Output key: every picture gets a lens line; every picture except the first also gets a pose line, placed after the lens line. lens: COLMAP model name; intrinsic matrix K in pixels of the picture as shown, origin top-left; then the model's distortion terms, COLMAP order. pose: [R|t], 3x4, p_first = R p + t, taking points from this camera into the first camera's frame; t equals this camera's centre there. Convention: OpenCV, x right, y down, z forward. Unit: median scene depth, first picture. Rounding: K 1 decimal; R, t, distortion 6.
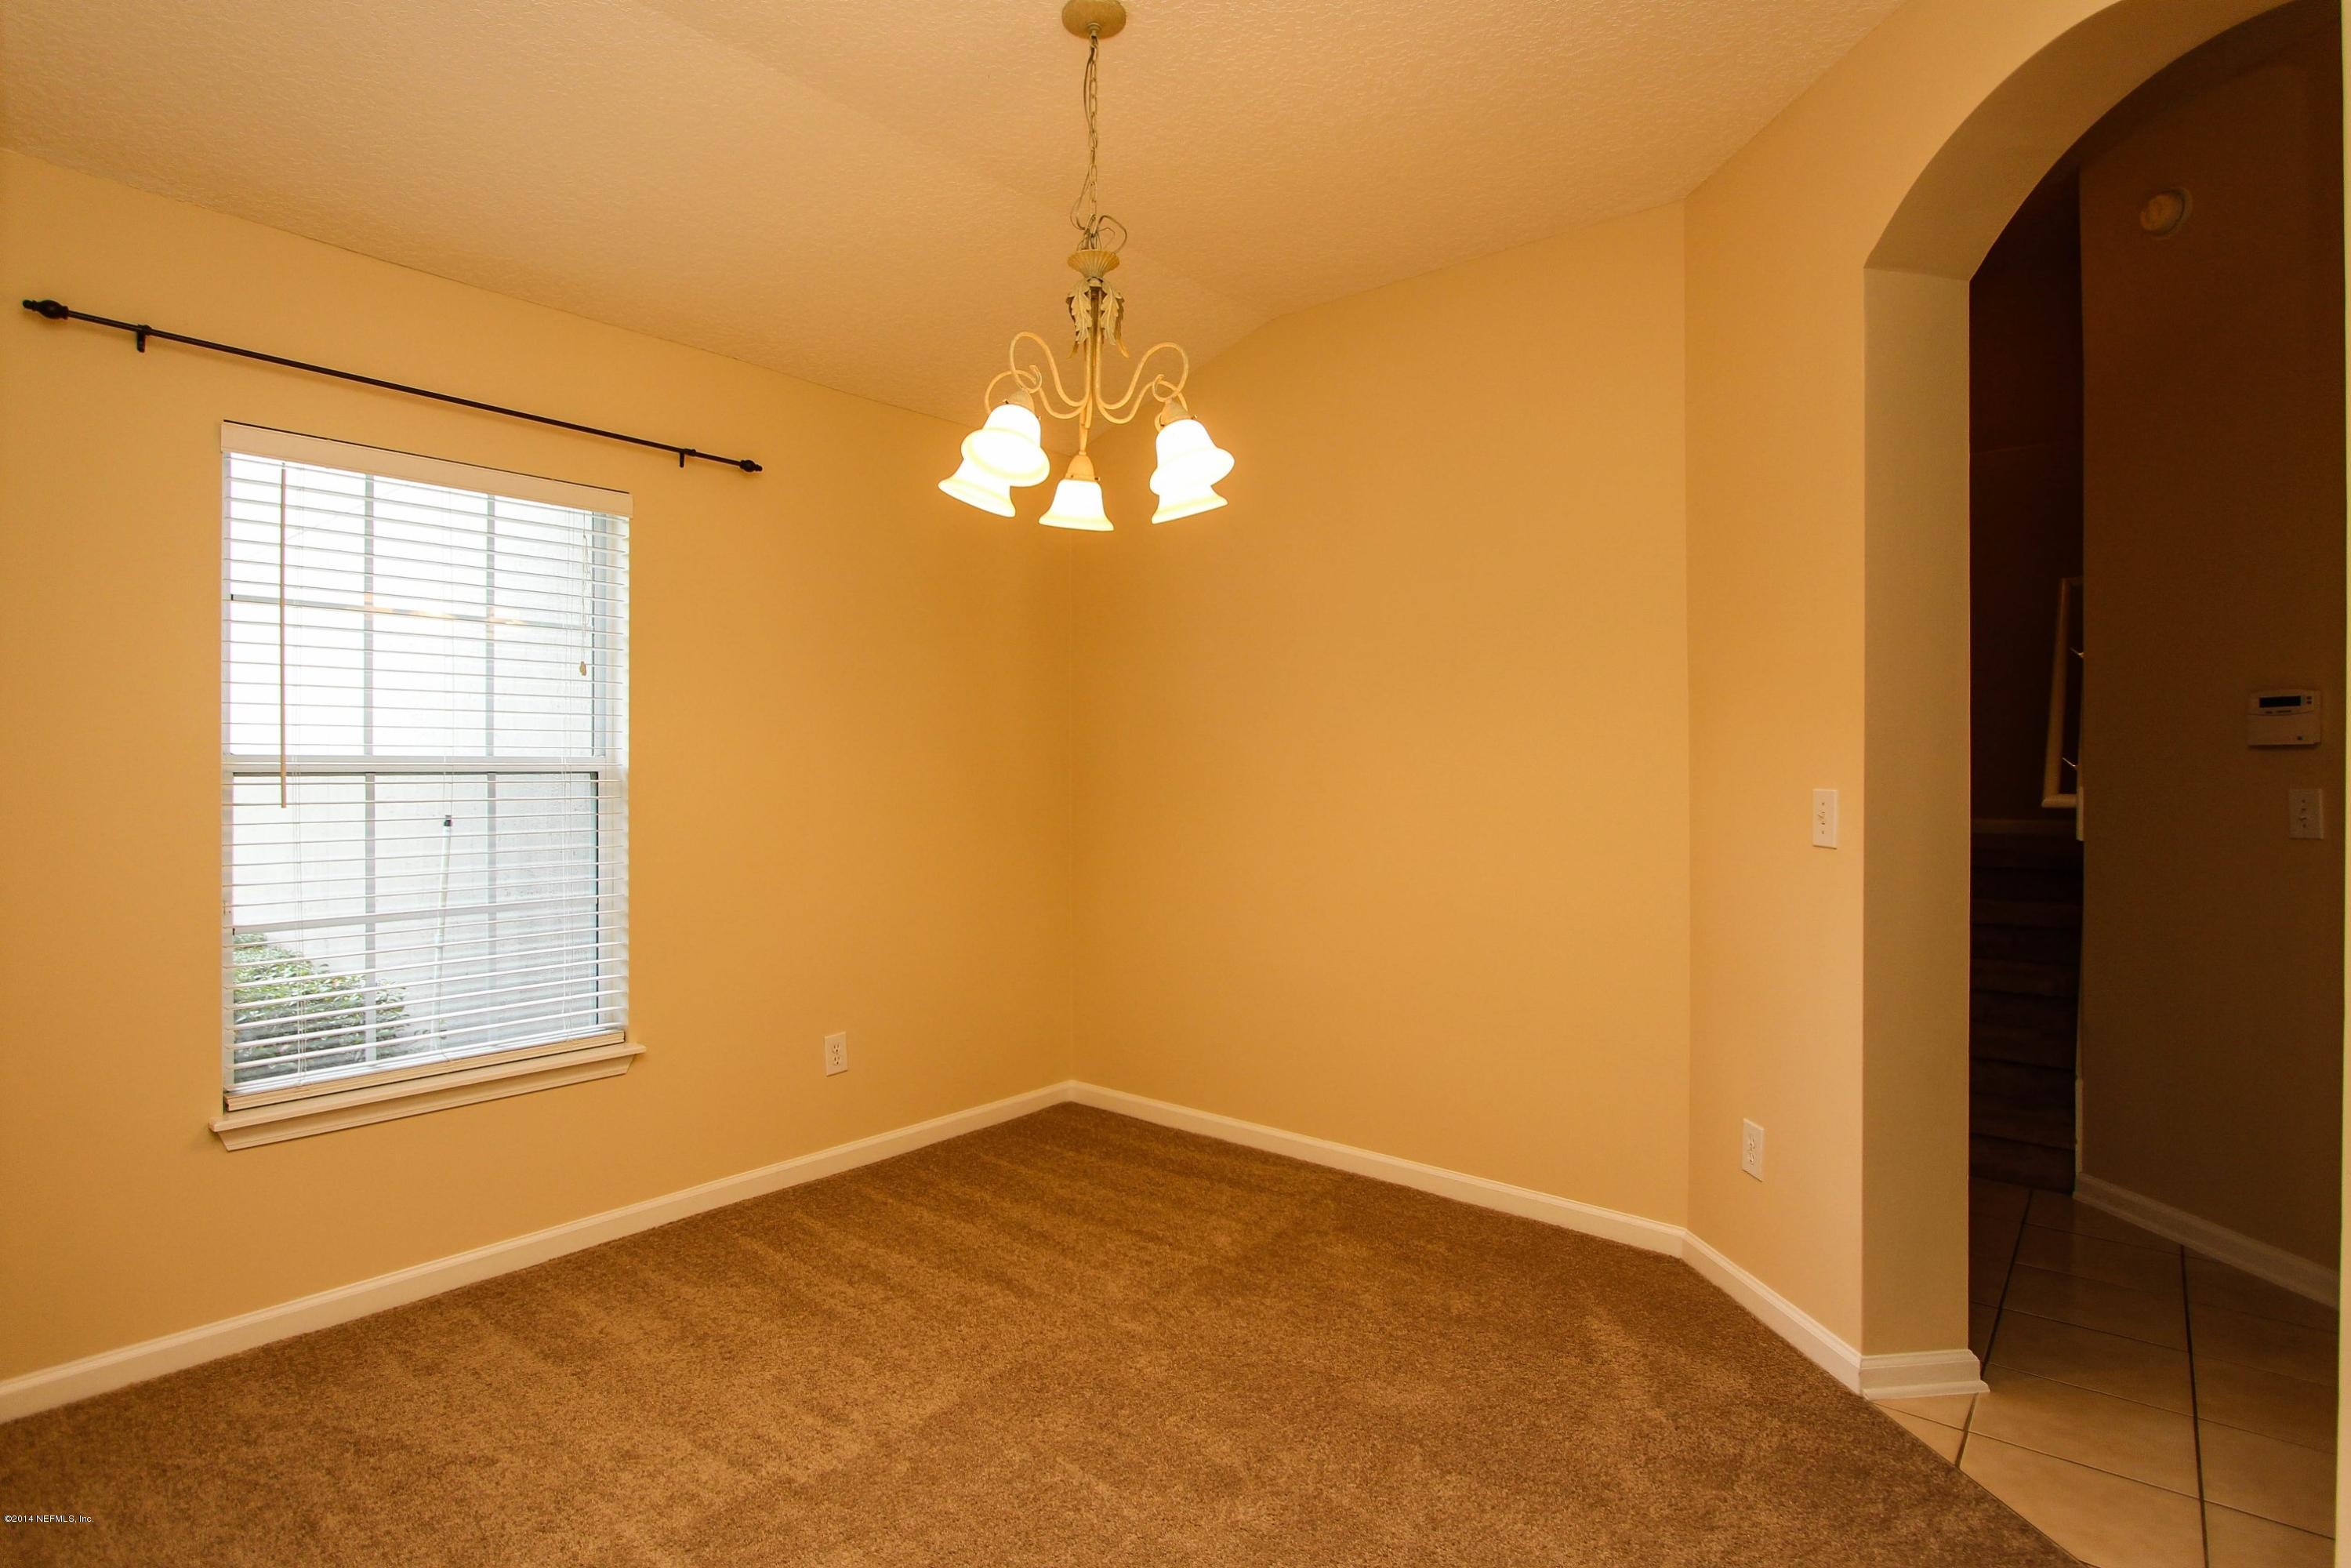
lens RADIAL K [[1159.1, 0, 1150.4], [0, 1159.1, 773.5], [0, 0, 1]] dist [-0.013930, 0.000018]
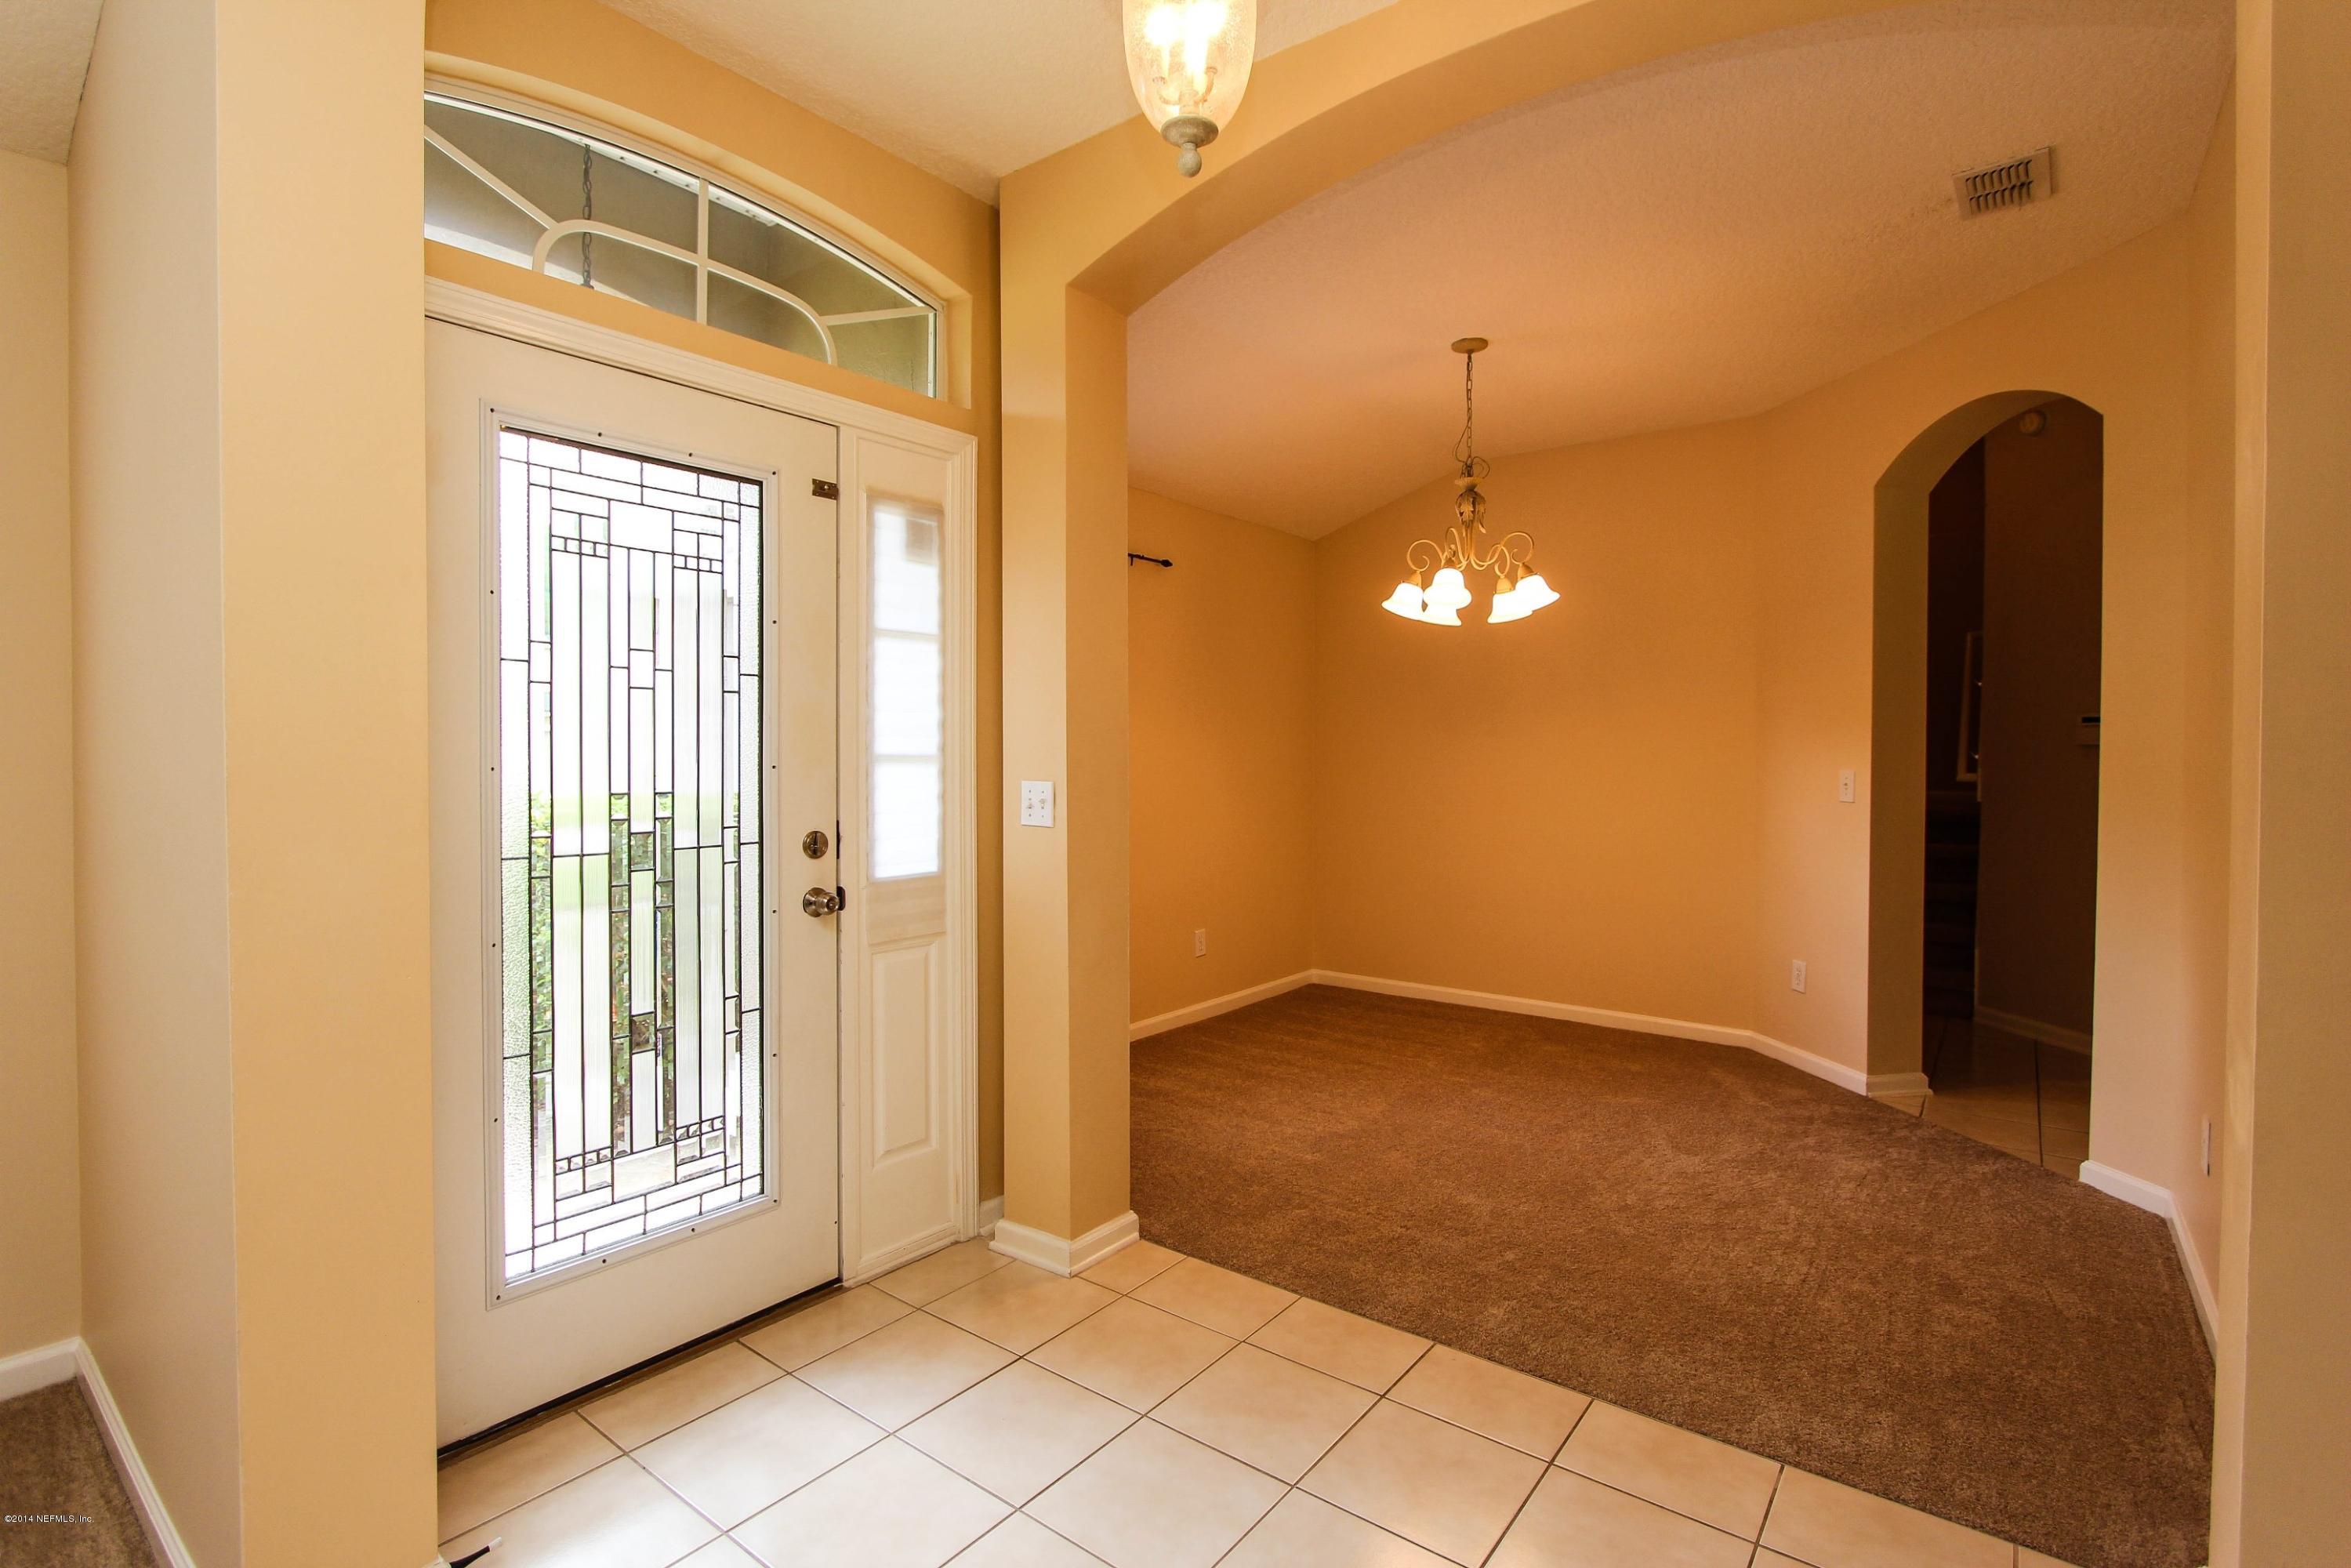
lens RADIAL K [[1105.5, 0, 1170.3], [0, 1105.5, 772.8], [0, 0, 1]] dist [-0.012149, -0.000213]
pose [[0.998556, -0.000636, 0.053726, -0.494498], [-0.000180, 0.999885, 0.015182, -0.006821], [-0.053729, -0.015170, 0.998440, -0.580326]]
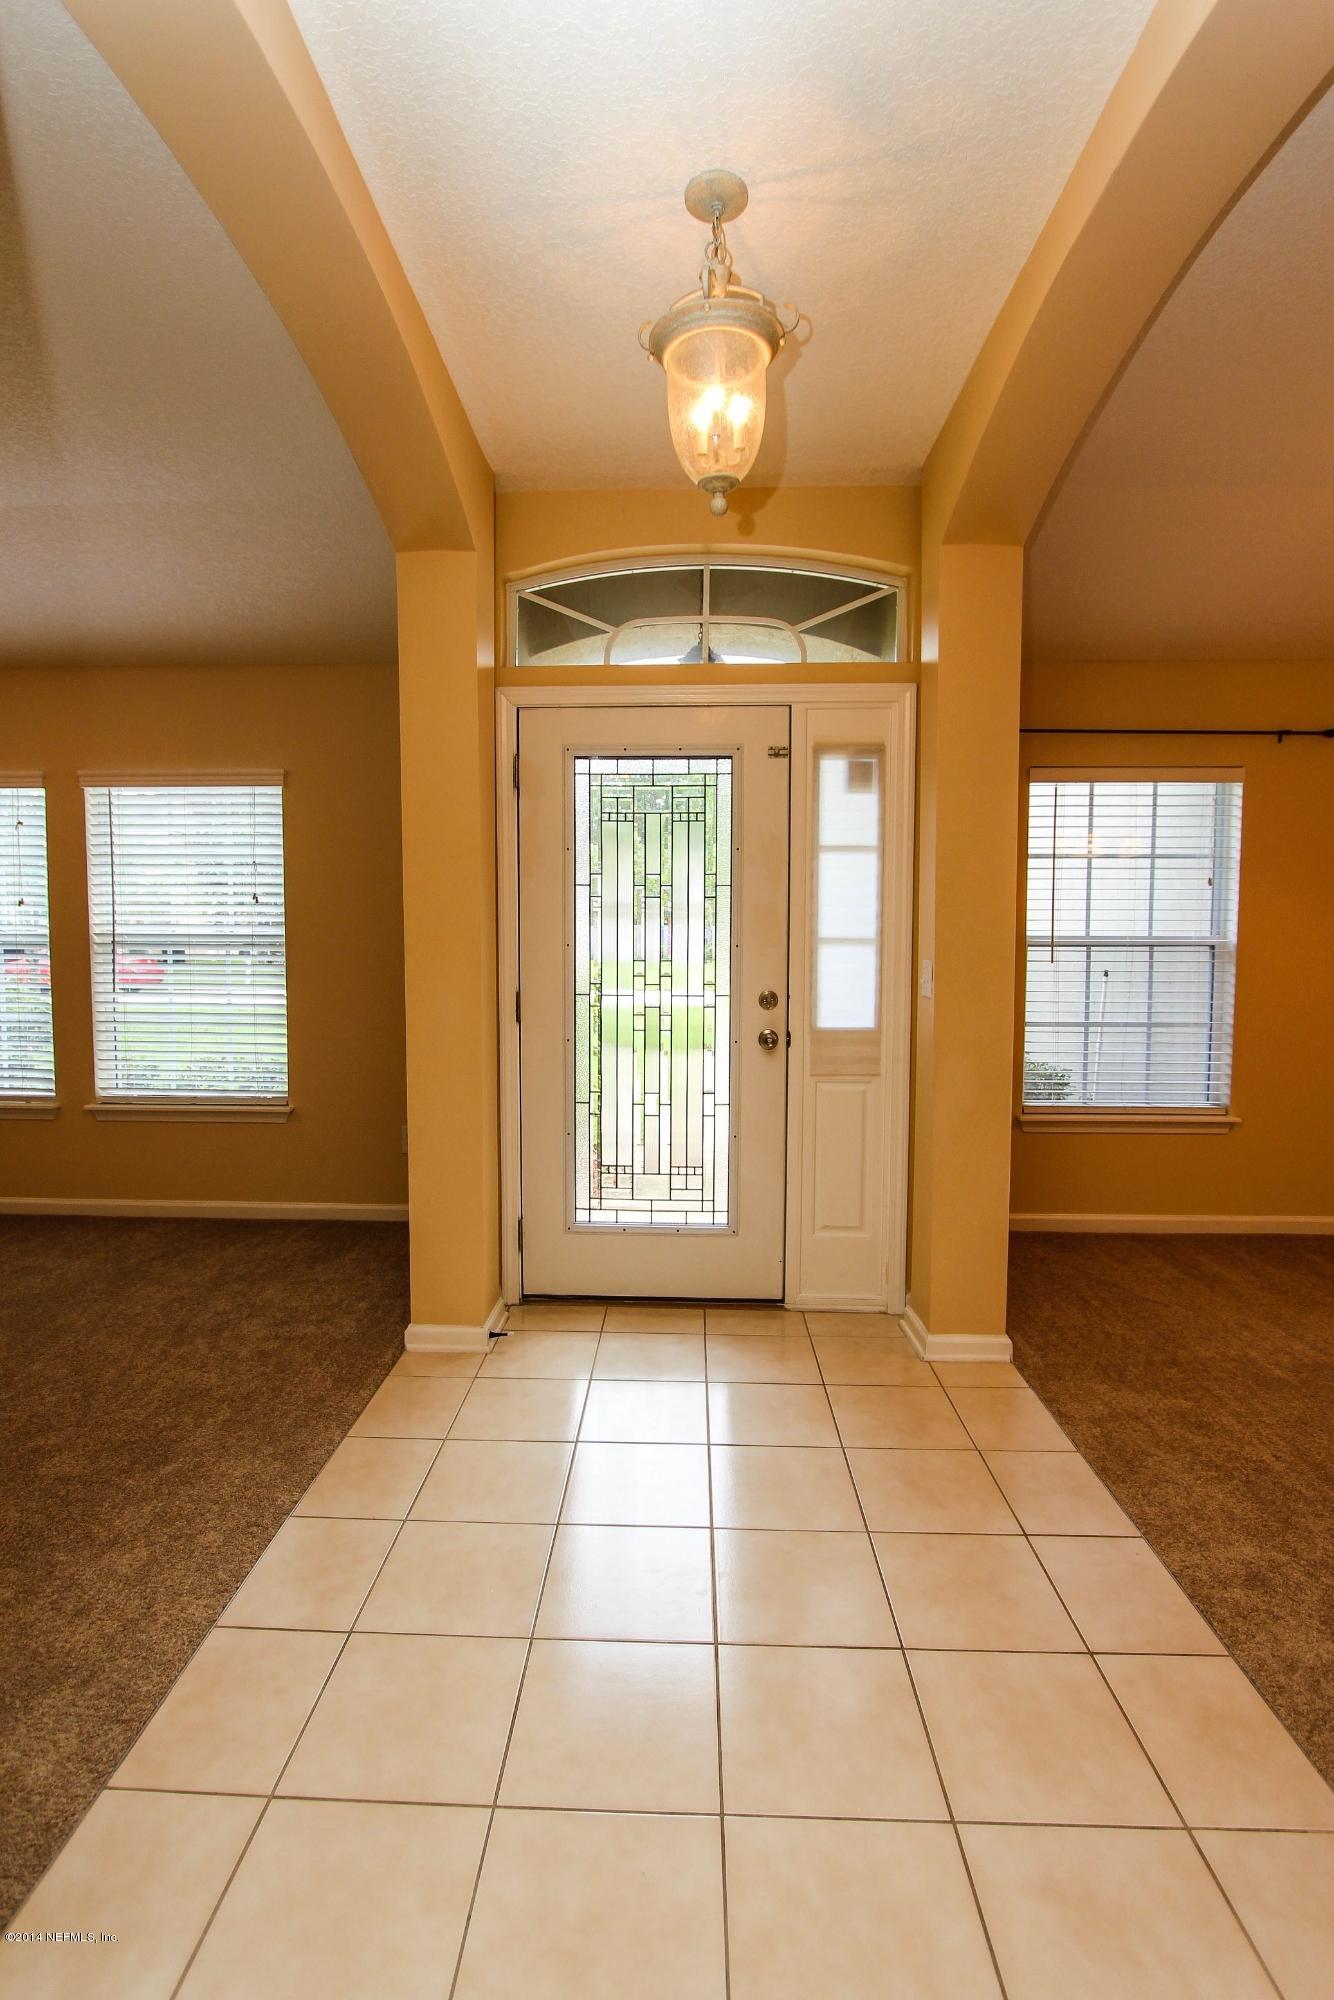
lens RADIAL K [[953.3, 0, 661.8], [0, 953.3, 994.4], [0, 0, 1]] dist [-0.006027, 0.000403]
pose [[0.626180, 0.048162, -0.778190, 0.080039], [-0.005931, 0.998356, 0.057016, -0.004672], [0.779656, -0.031086, 0.625436, -0.472106]]
